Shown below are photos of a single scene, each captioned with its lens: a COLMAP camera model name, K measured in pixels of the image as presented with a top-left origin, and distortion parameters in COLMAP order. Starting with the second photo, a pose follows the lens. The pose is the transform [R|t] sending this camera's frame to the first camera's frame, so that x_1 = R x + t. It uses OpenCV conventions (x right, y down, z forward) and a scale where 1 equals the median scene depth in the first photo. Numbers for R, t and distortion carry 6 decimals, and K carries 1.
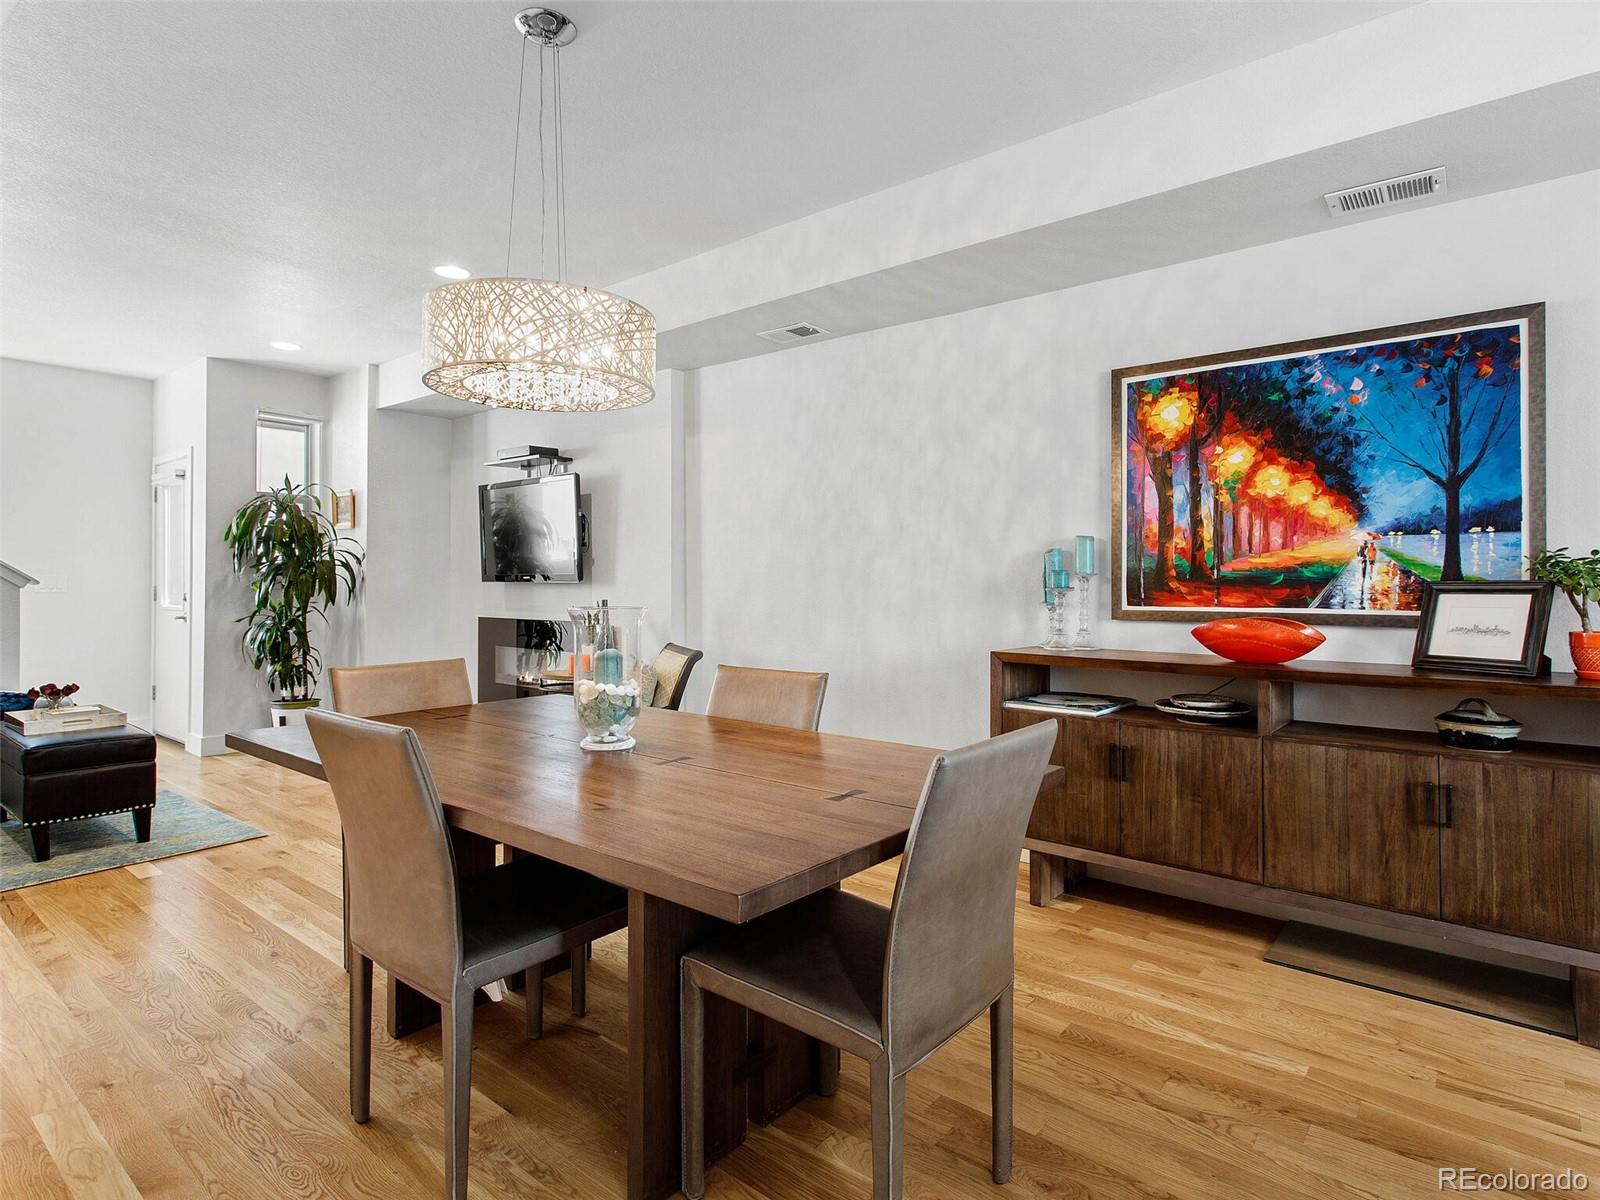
lens RADIAL K [[838.4, 0, 818.3], [0, 838.4, 572.3], [0, 0, 1]] dist [-0.024993, 0.021414]
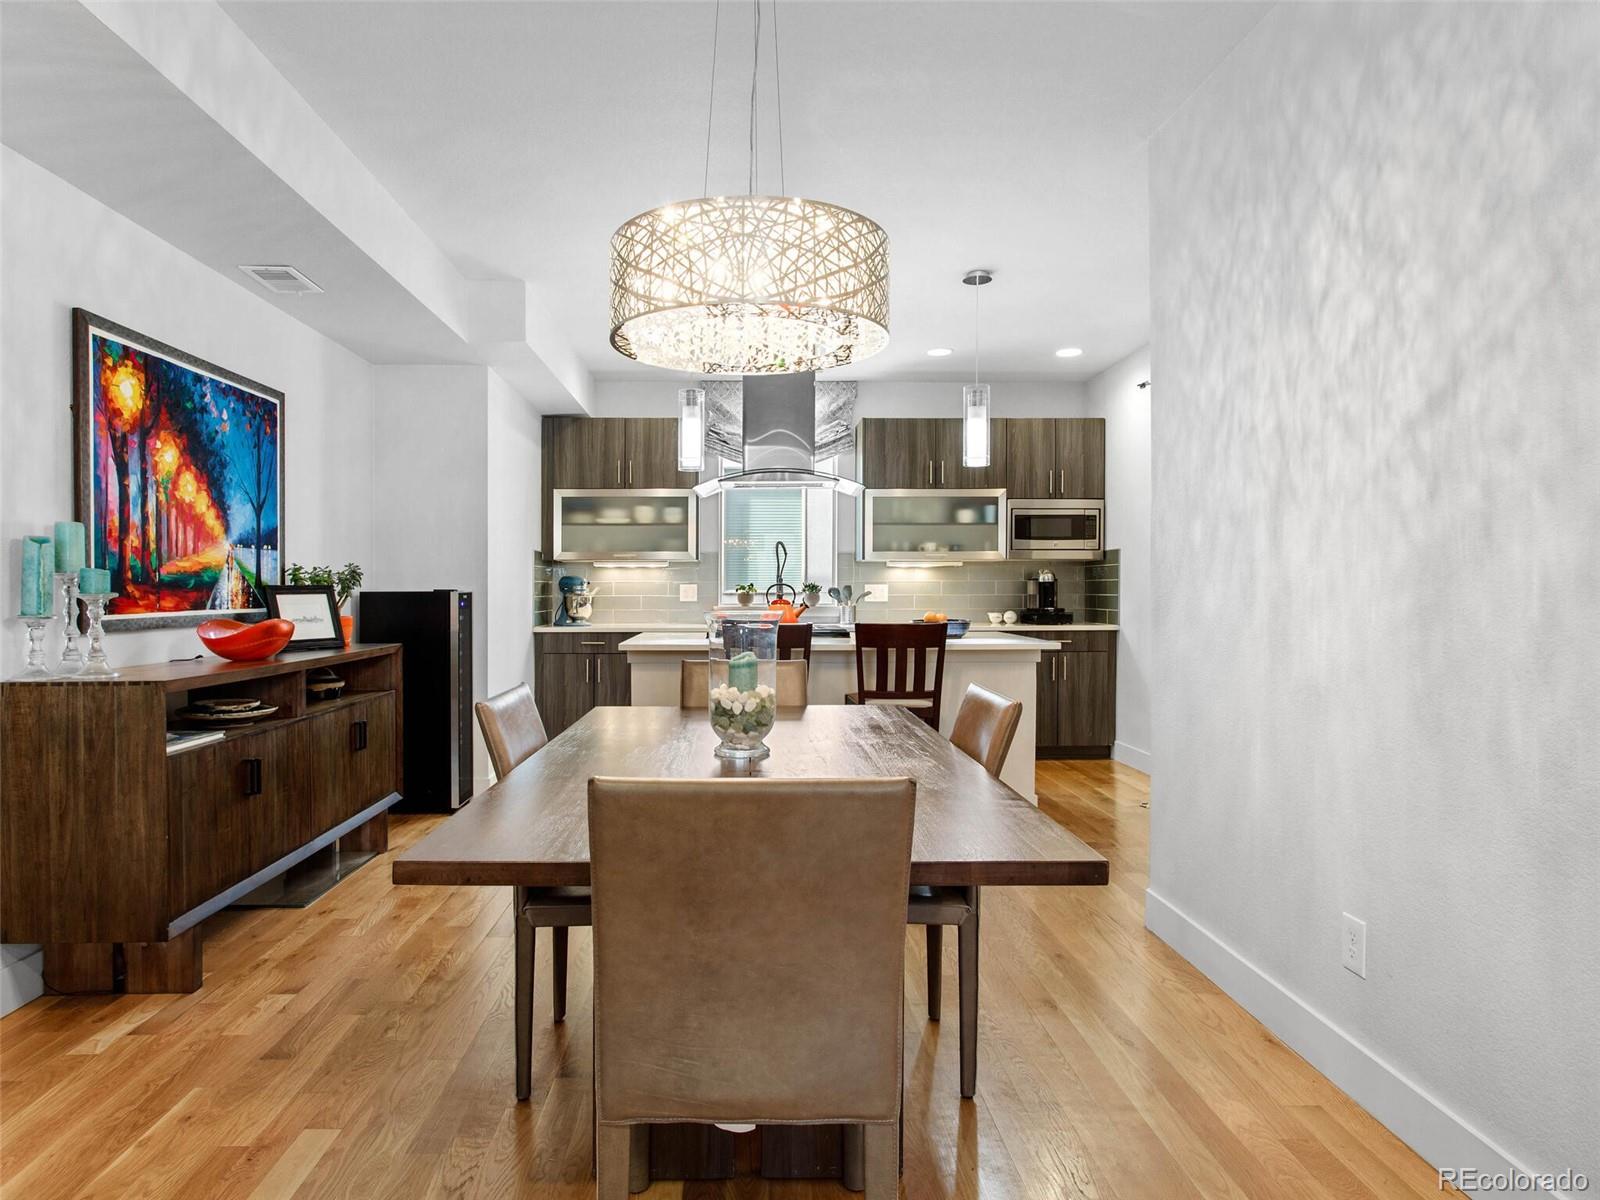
lens RADIAL K [[974.0, 0, 748.3], [0, 974.0, 597.9], [0, 0, 1]] dist [-0.002274, 0.002015]
pose [[-0.626028, -0.007673, 0.779763, -0.748095], [-0.007516, 0.999965, 0.003806, 0.015511], [-0.779764, -0.003478, -0.626063, 1.108859]]
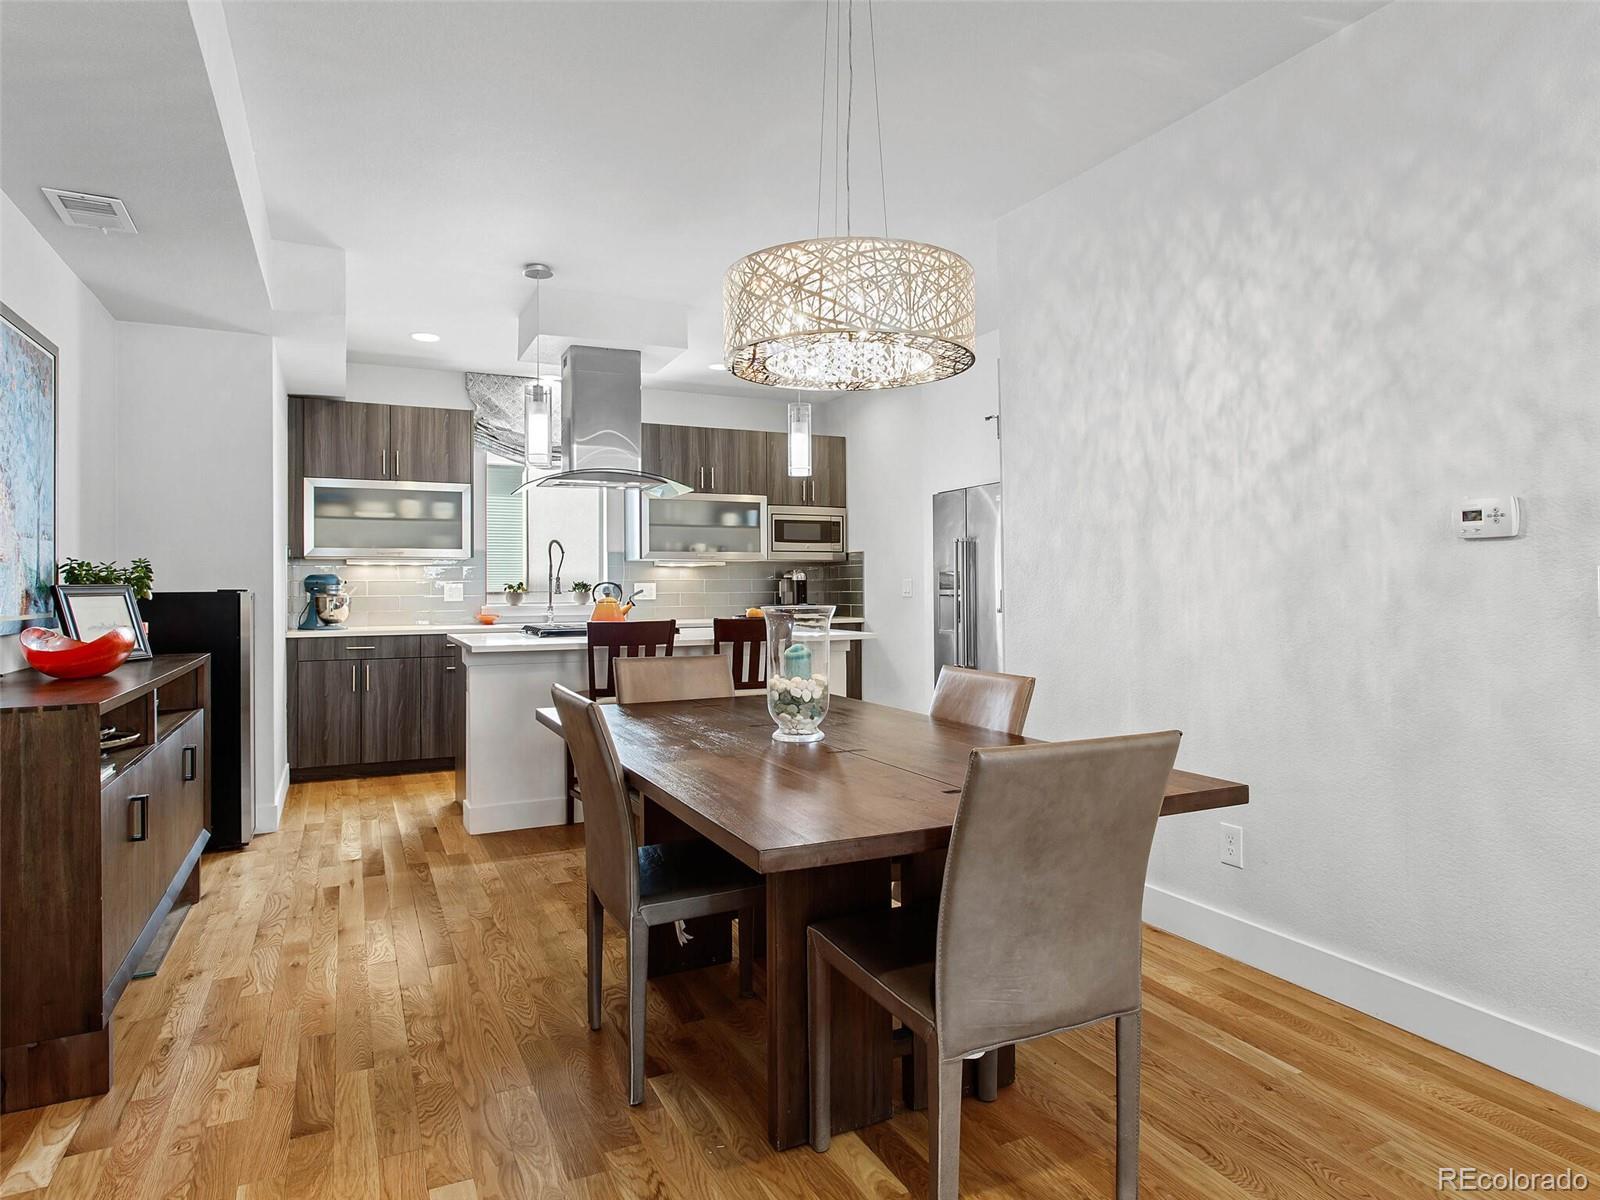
lens RADIAL K [[951.7, 0, 803.6], [0, 951.7, 573.4], [0, 0, 1]] dist [-0.003008, 0.001625]
pose [[-0.900366, 0.010245, 0.435013, -0.510800], [0.000485, 0.999746, -0.022541, 0.018877], [-0.435133, -0.020084, -0.900142, 1.354820]]
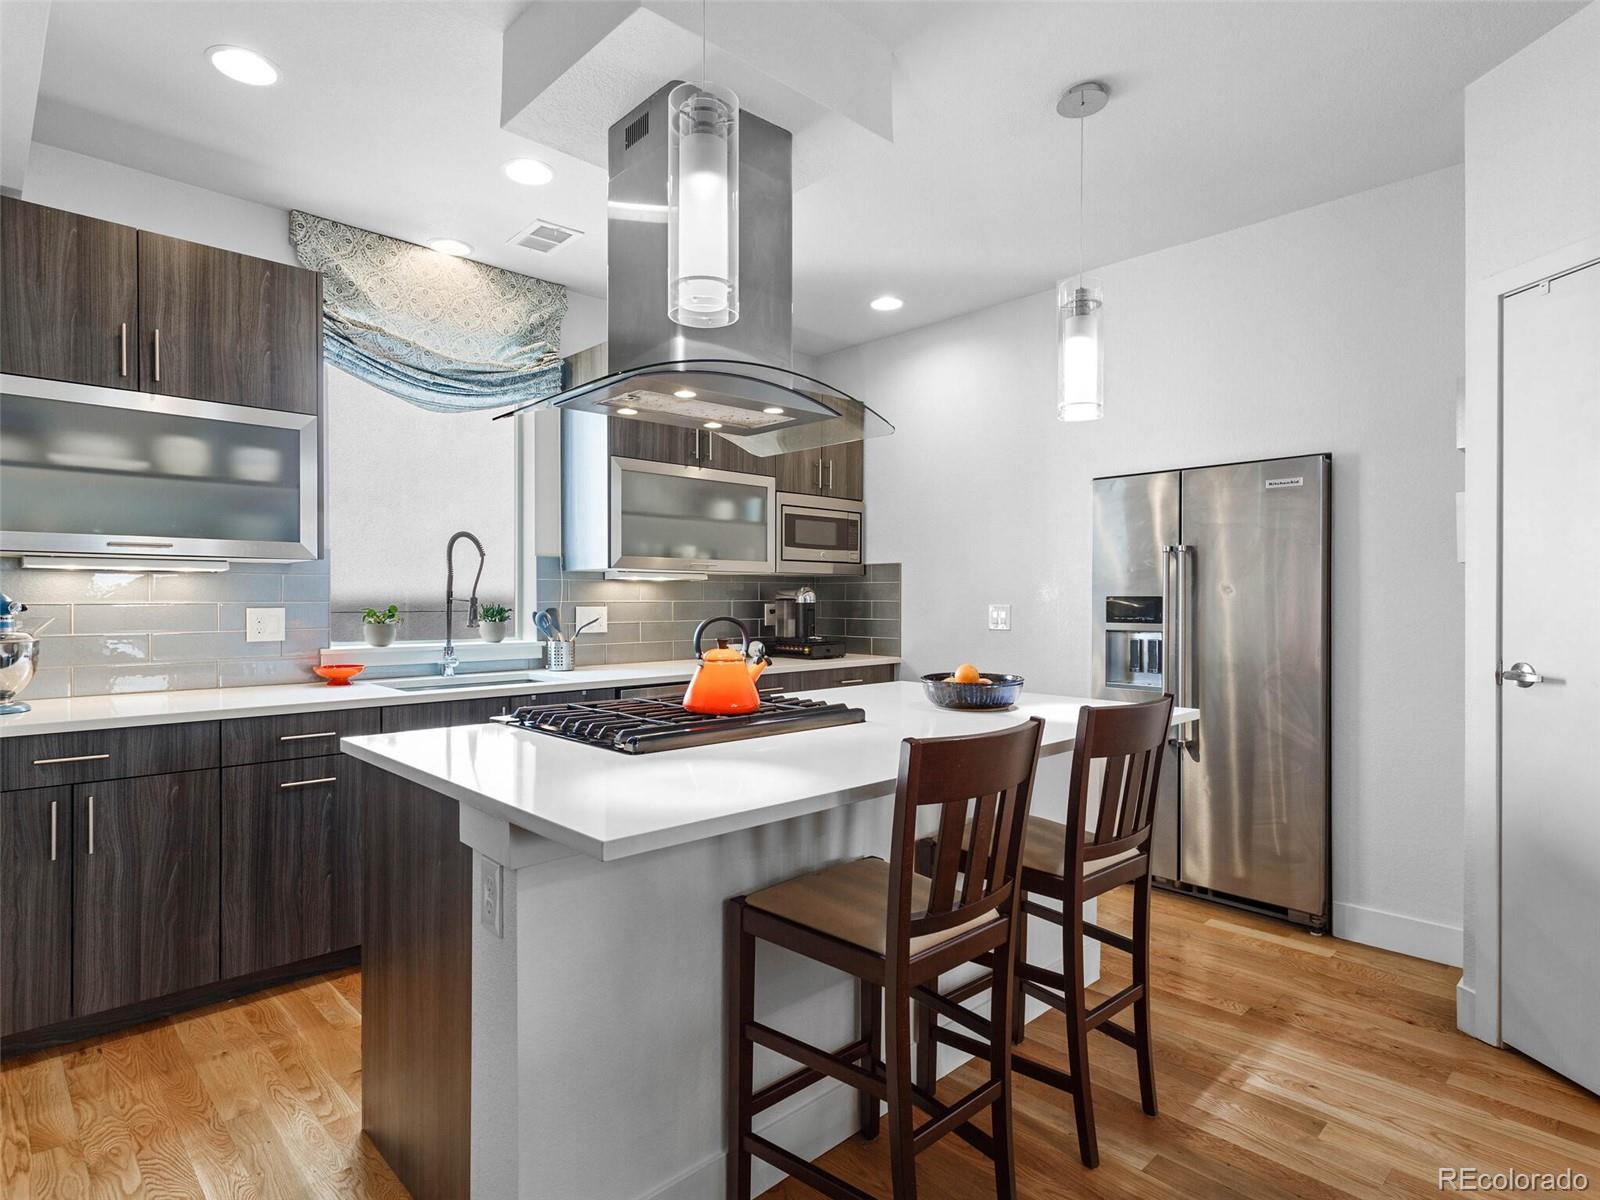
lens RADIAL K [[870.0, 0, 784.4], [0, 870.0, 600.5], [0, 0, 1]] dist [0.005533, 0.001502]
pose [[-0.990314, -0.001715, 0.138832, 0.354235], [-0.002797, 0.999967, -0.007600, -0.009428], [-0.138815, -0.007914, -0.990287, 0.725194]]
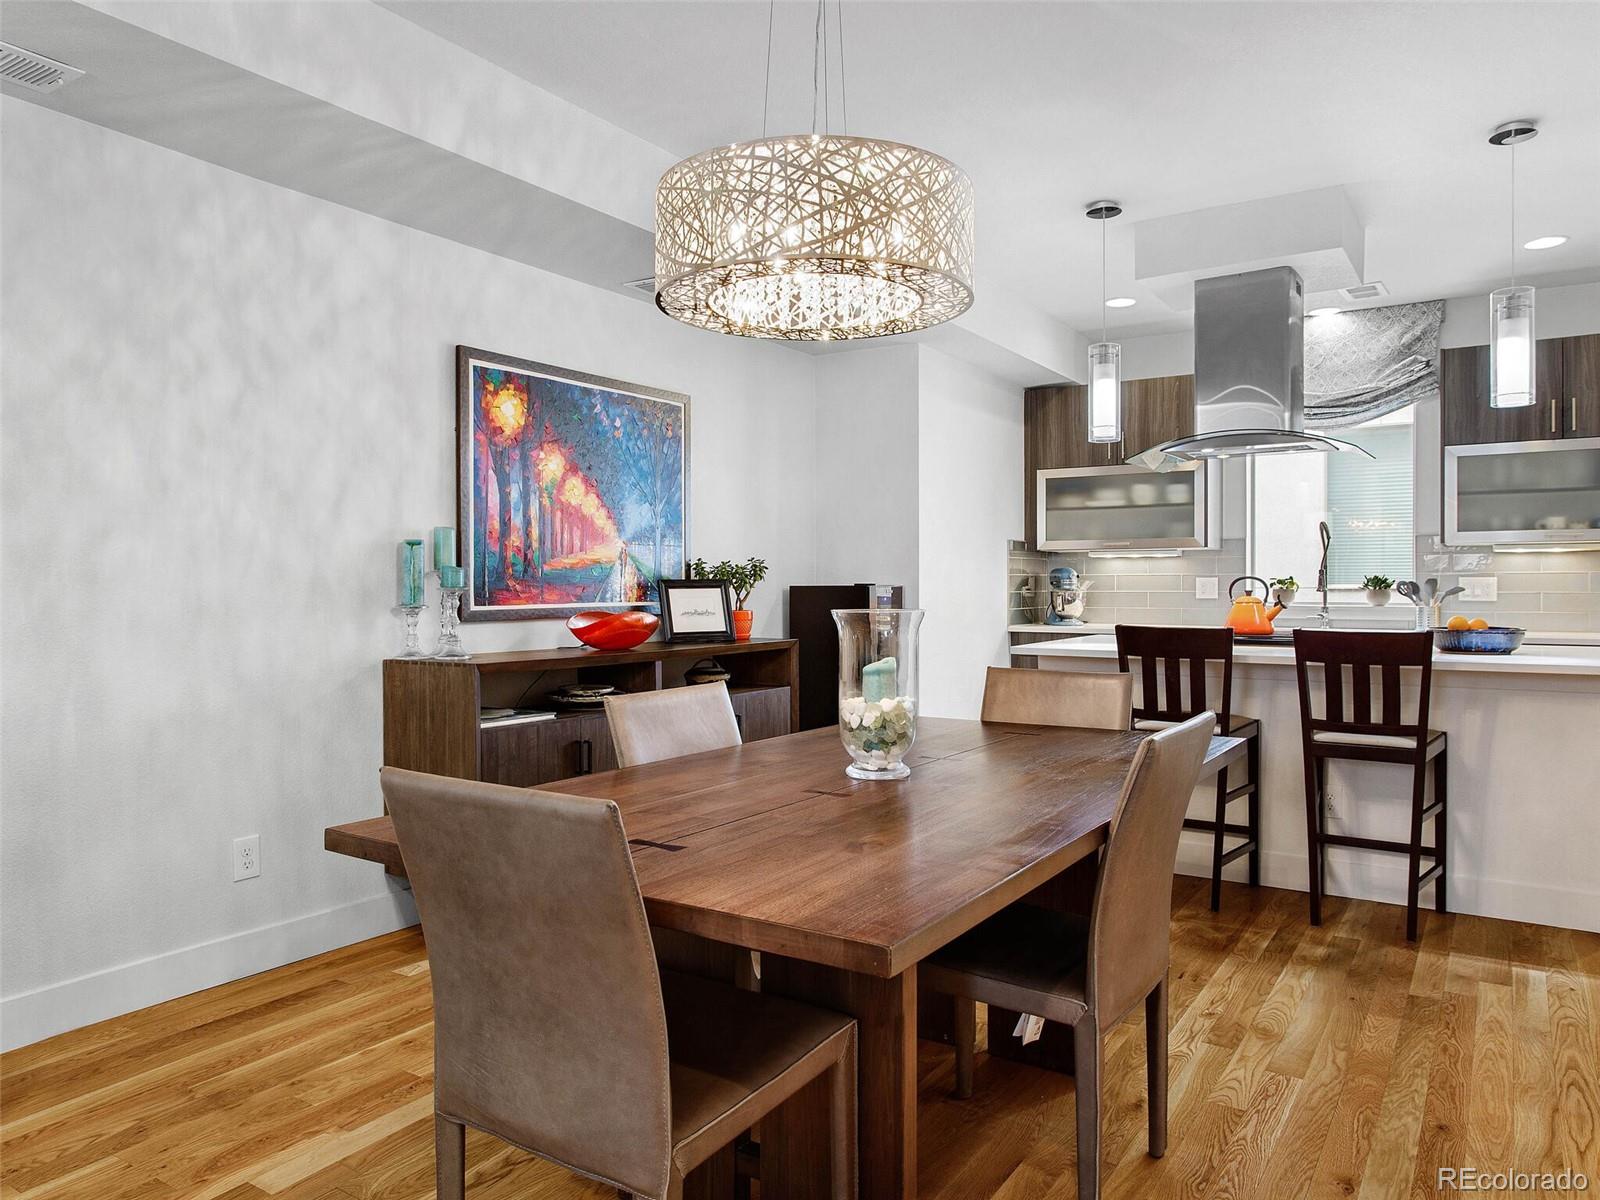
lens RADIAL K [[1091.2, 0, 800.3], [0, 1091.2, 584.3], [0, 0, 1]] dist [-0.005072, 0.000109]
pose [[-0.095356, -0.002142, 0.995441, -0.877568], [-0.009340, 0.999956, 0.001257, 0.011256], [-0.995399, -0.009177, -0.095372, 0.765035]]
